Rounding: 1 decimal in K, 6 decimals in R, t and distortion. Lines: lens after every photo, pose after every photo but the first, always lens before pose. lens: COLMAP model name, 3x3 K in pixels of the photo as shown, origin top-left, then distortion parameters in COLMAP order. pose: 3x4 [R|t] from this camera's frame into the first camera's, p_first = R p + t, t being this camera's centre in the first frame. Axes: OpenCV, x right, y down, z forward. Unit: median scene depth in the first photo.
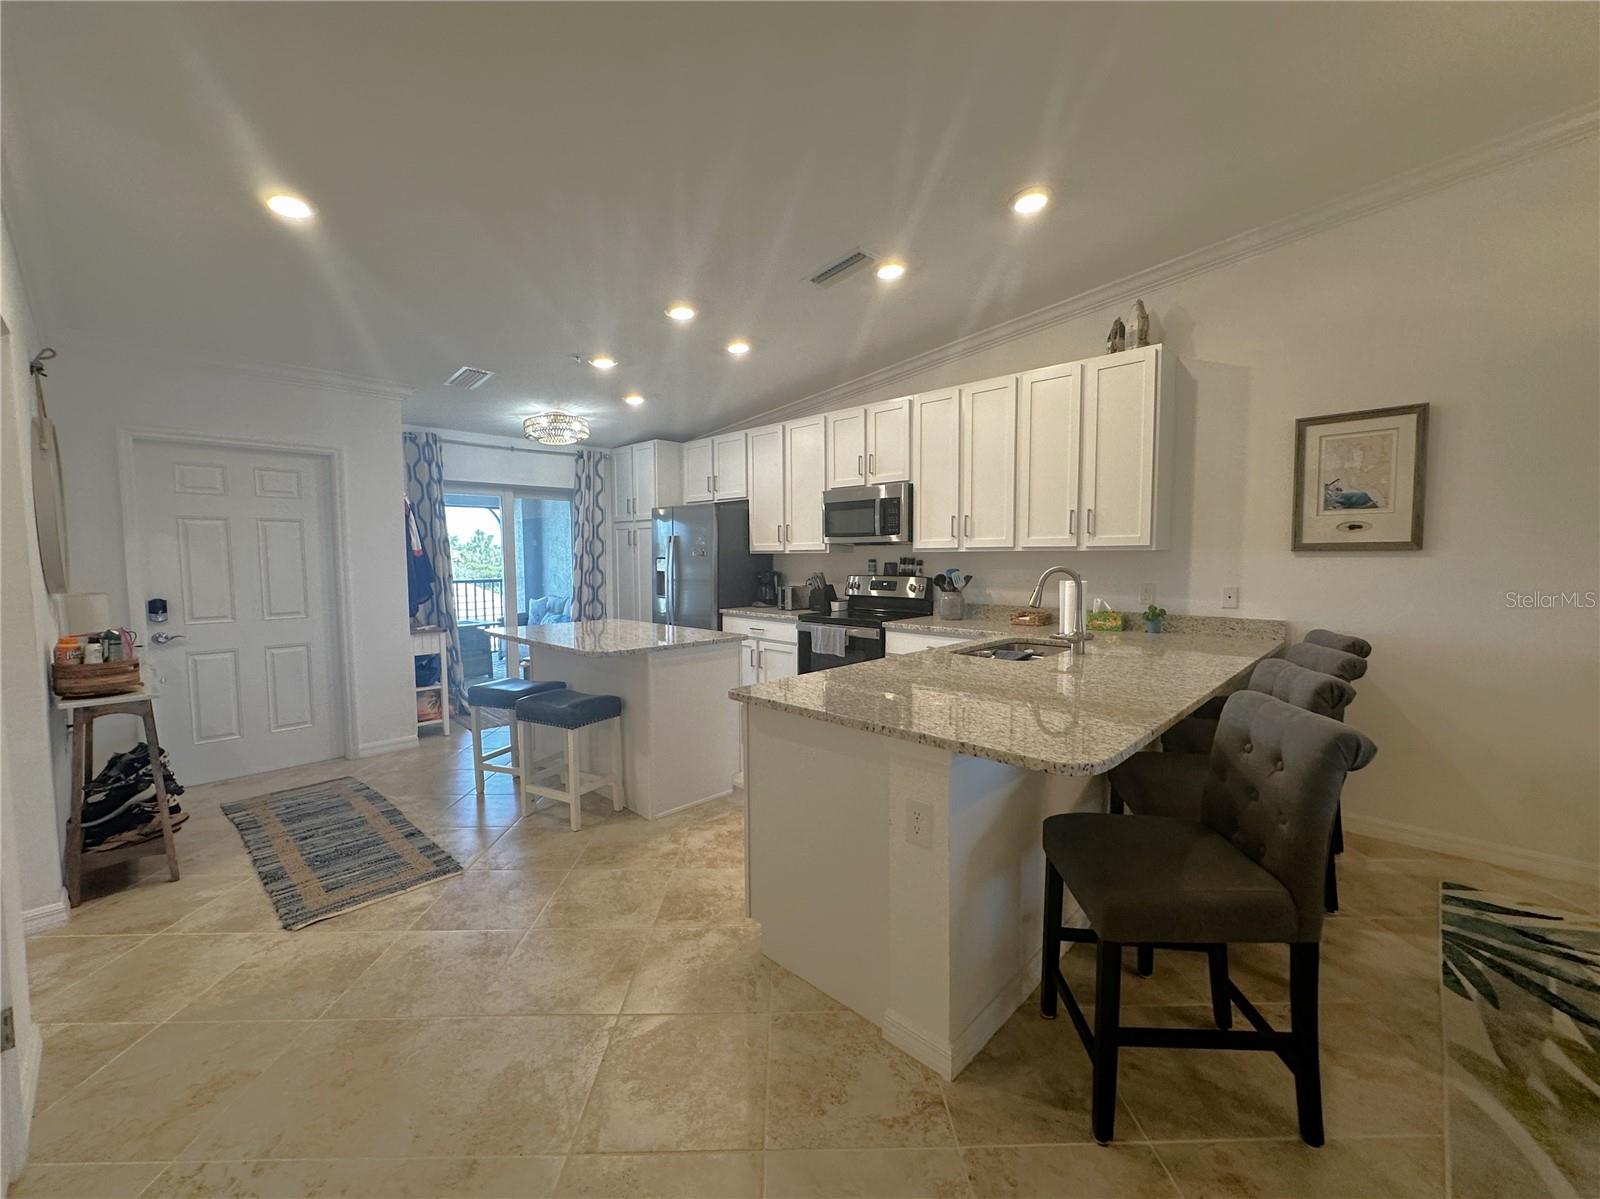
lens RADIAL K [[635.0, 0, 800.0], [0, 635.0, 599.5], [0, 0, 1]] dist [-0.015773, 0.000120]
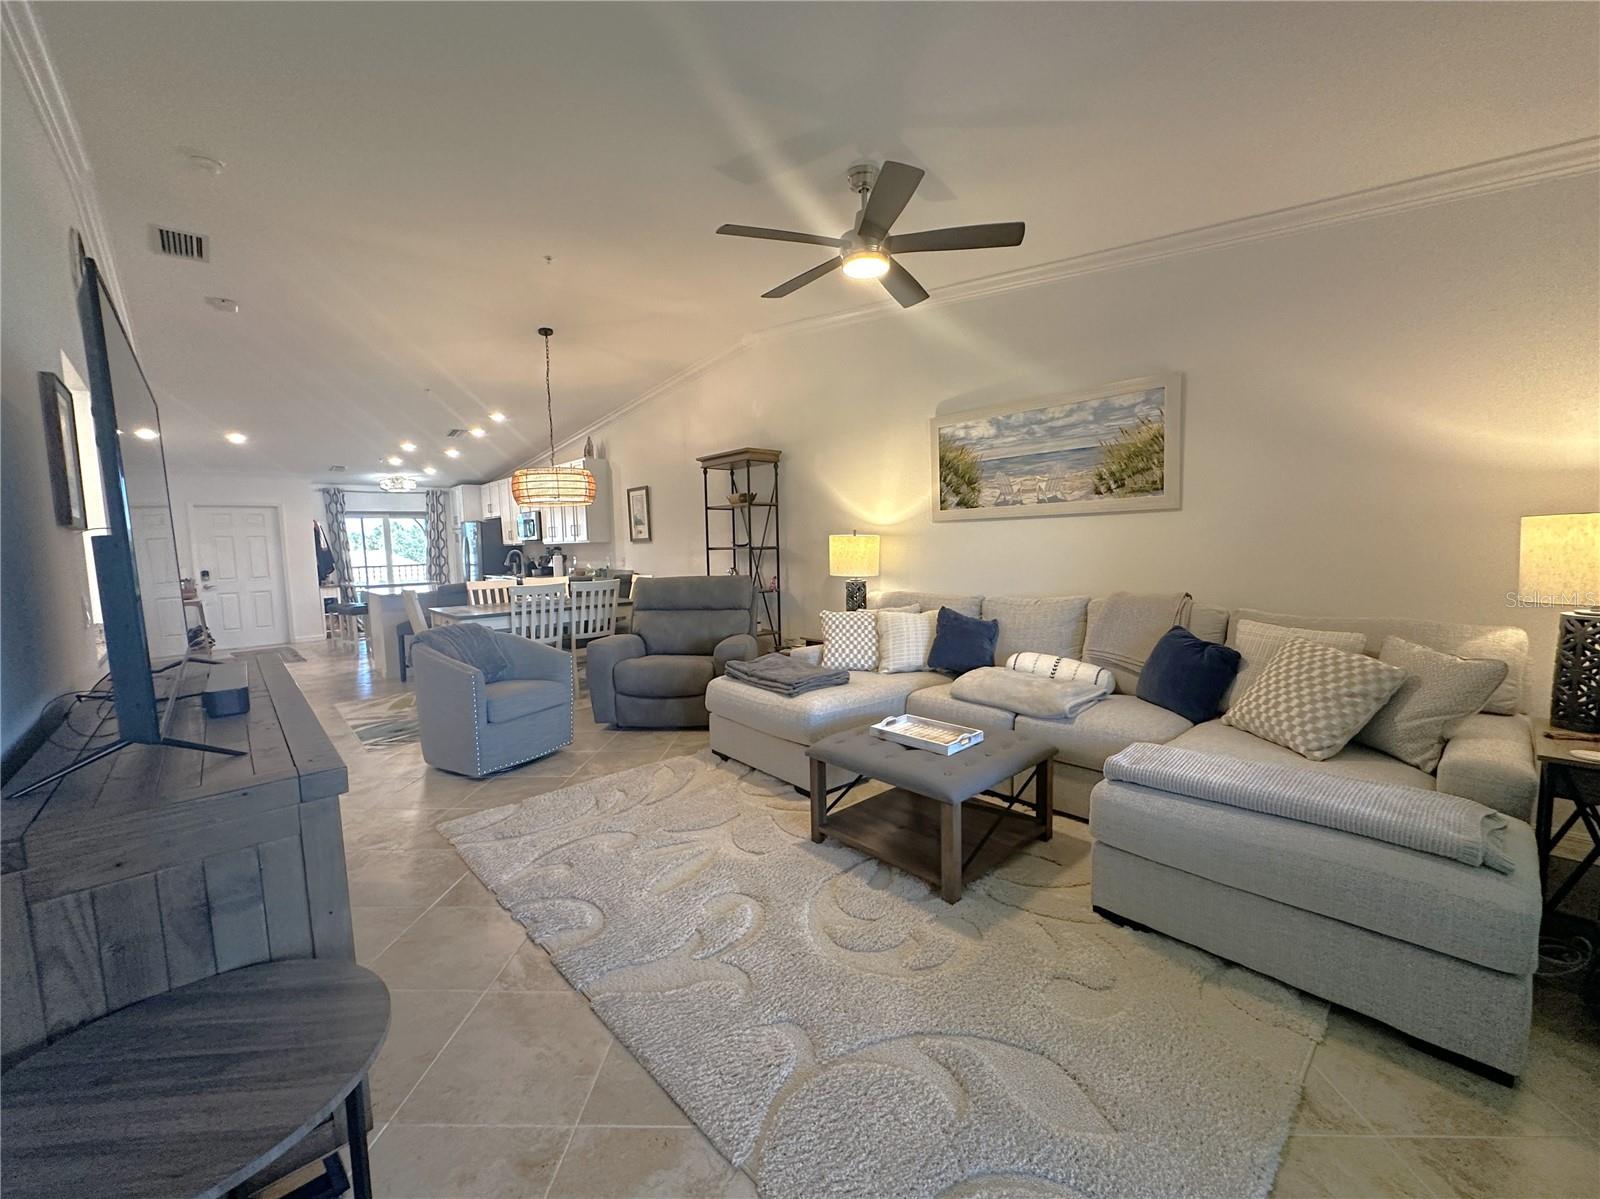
lens RADIAL K [[635.0, 0, 800.0], [0, 635.0, 599.5], [0, 0, 1]] dist [-0.015773, 0.000120]
pose [[0.998170, -0.013528, -0.058938, 1.054112], [0.014753, 0.999683, 0.020391, 0.071071], [0.058643, -0.021223, 0.998053, -0.960766]]
